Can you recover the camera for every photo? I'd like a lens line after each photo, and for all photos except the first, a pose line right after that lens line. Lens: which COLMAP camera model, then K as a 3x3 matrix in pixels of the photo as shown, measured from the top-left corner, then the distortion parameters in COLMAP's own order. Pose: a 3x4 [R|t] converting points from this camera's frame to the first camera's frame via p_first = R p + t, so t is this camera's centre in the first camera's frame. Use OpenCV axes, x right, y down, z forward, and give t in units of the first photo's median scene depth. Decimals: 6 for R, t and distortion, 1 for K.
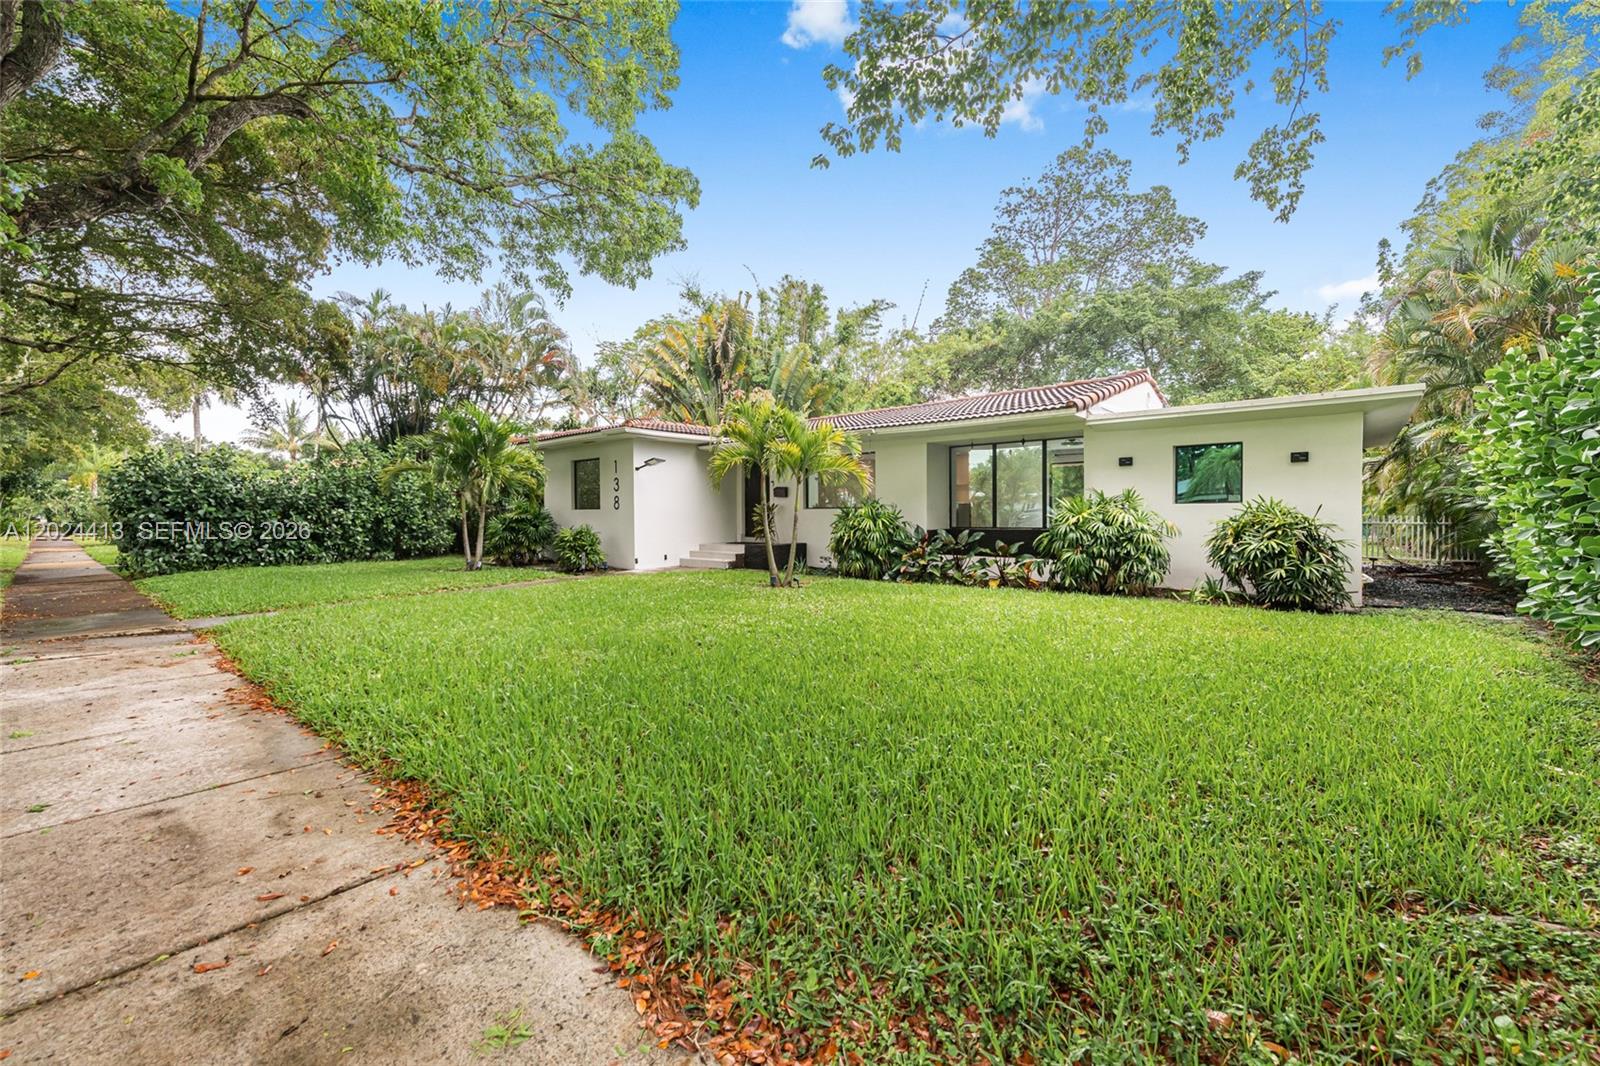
lens RADIAL K [[628.2, 0, 800.0], [0, 628.2, 533.0], [0, 0, 1]] dist [-0.000928, -0.000069]
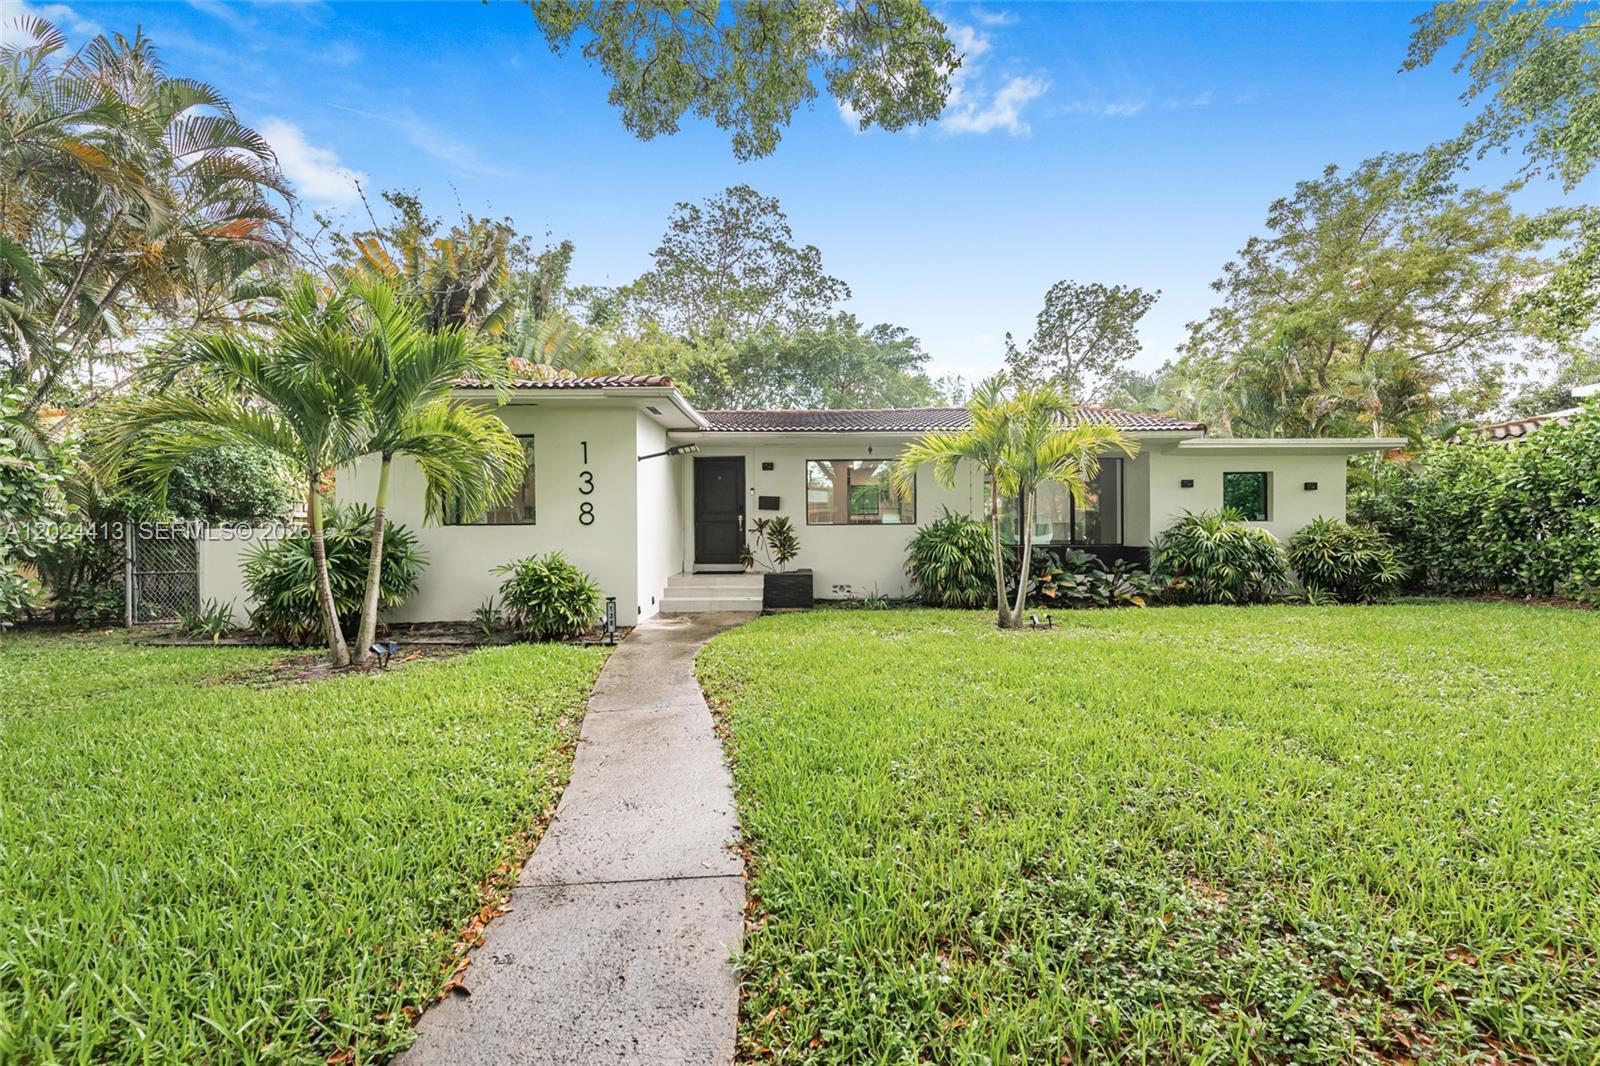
lens RADIAL K [[628.2, 0, 800.0], [0, 628.2, 533.0], [0, 0, 1]] dist [-0.000928, -0.000069]
pose [[0.759050, -0.005727, 0.651007, -0.538181], [0.023592, 0.999546, -0.018715, -0.015306], [-0.650605, 0.029564, 0.758841, 0.441708]]
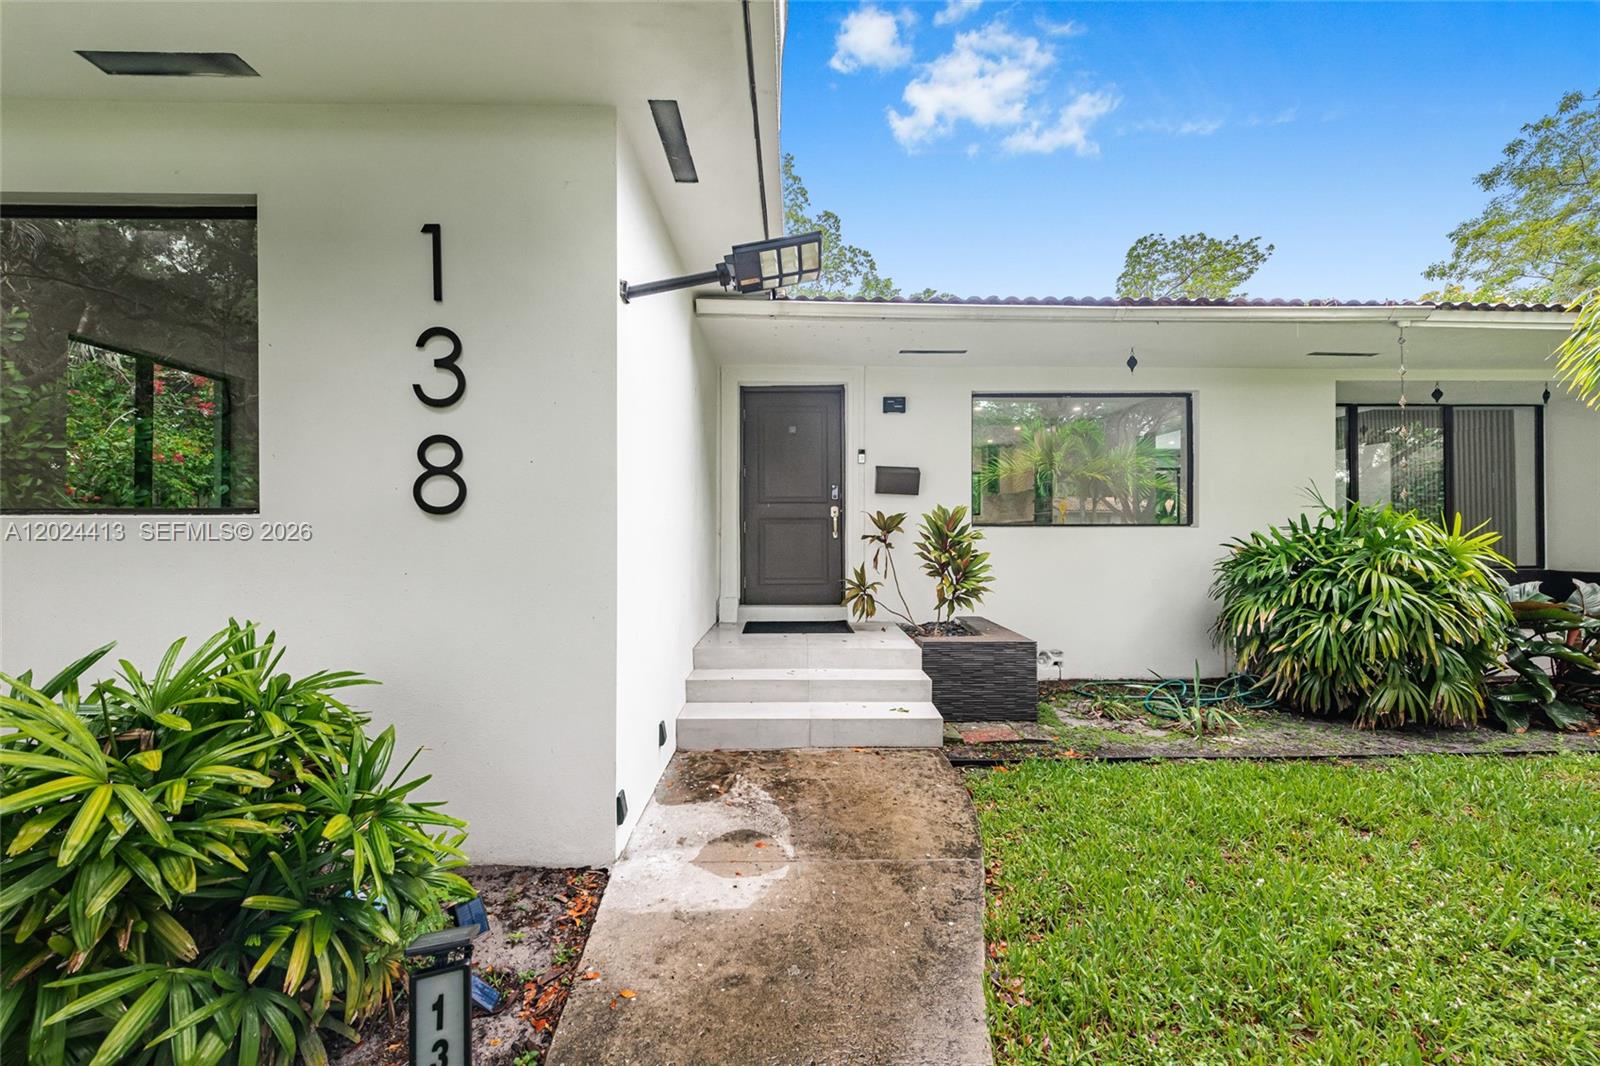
lens RADIAL K [[628.2, 0, 800.0], [0, 628.2, 533.0], [0, 0, 1]] dist [-0.000928, -0.000069]
pose [[0.749367, 0.005842, 0.662129, -0.341470], [0.018534, 0.999384, -0.029793, -0.026993], [-0.661896, 0.034597, 0.748797, 0.836179]]
